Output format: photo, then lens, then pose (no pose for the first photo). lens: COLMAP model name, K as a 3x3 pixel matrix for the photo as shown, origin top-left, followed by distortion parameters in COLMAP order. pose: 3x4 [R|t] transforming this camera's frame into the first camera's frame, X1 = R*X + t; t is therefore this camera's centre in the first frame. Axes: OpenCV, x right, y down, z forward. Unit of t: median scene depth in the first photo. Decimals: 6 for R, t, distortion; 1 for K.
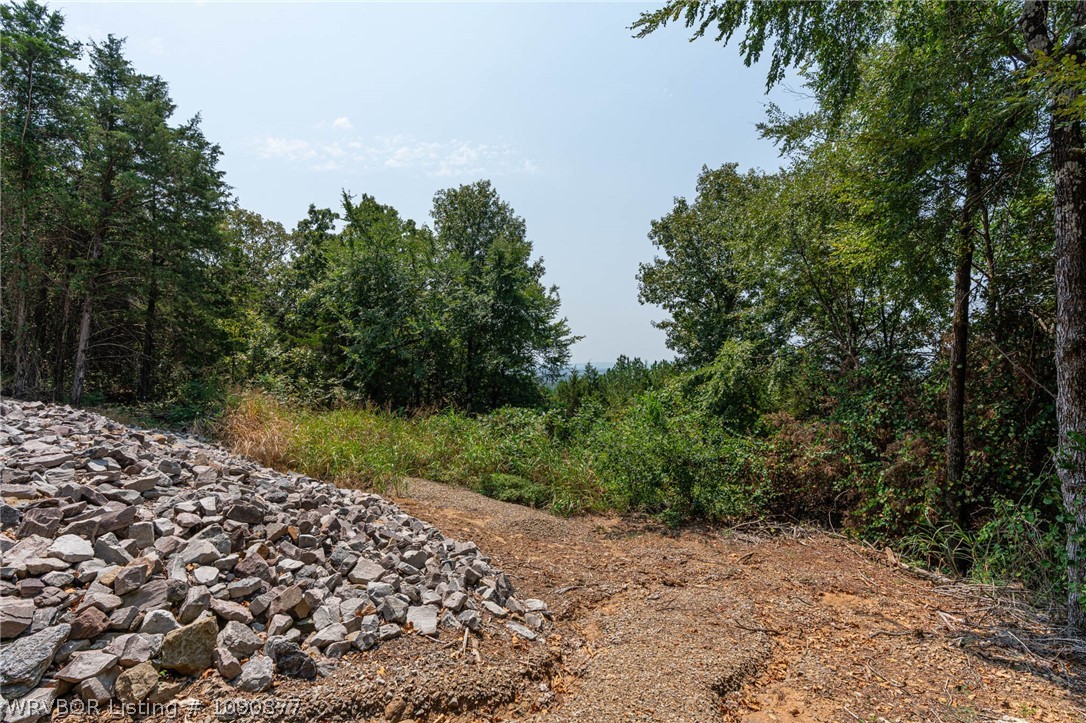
lens RADIAL K [[526.9, 0, 539.0], [0, 526.9, 362.8], [0, 0, 1]] dist [-0.011505, 0.005291]
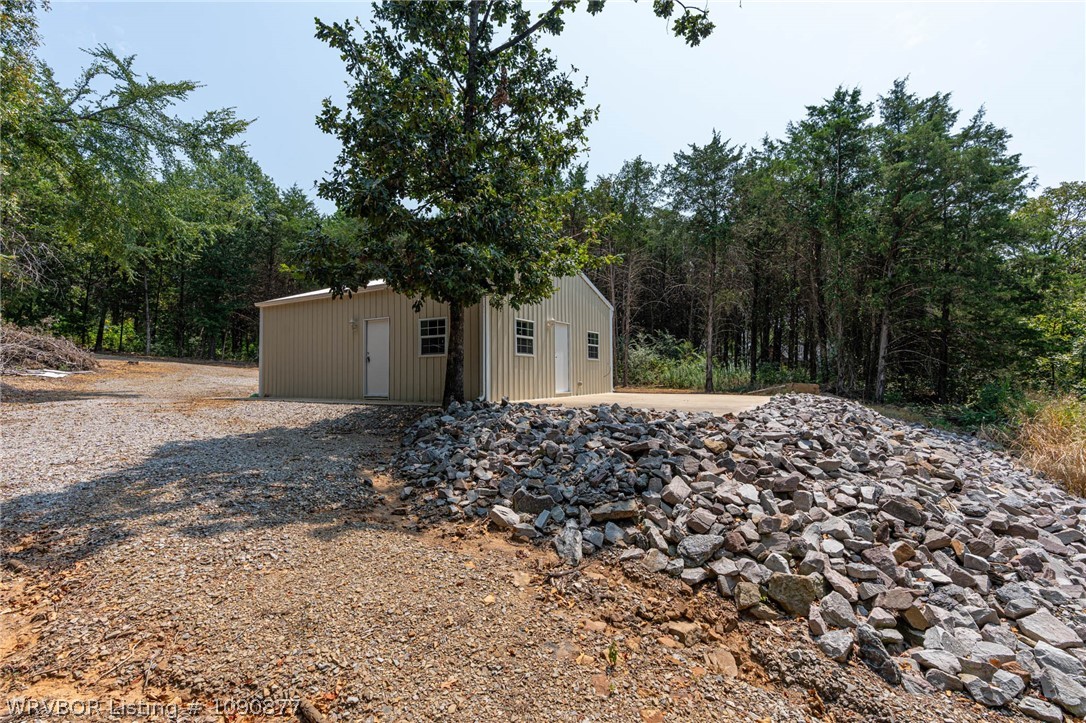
lens RADIAL K [[488.3, 0, 543.0], [0, 488.3, 361.5], [0, 0, 1]] dist [-0.007888, 0.003368]
pose [[0.188787, -0.026069, -0.981672, 0.312652], [0.014422, 0.999613, -0.023772, 0.009612], [0.981912, -0.009670, 0.189090, 0.168690]]
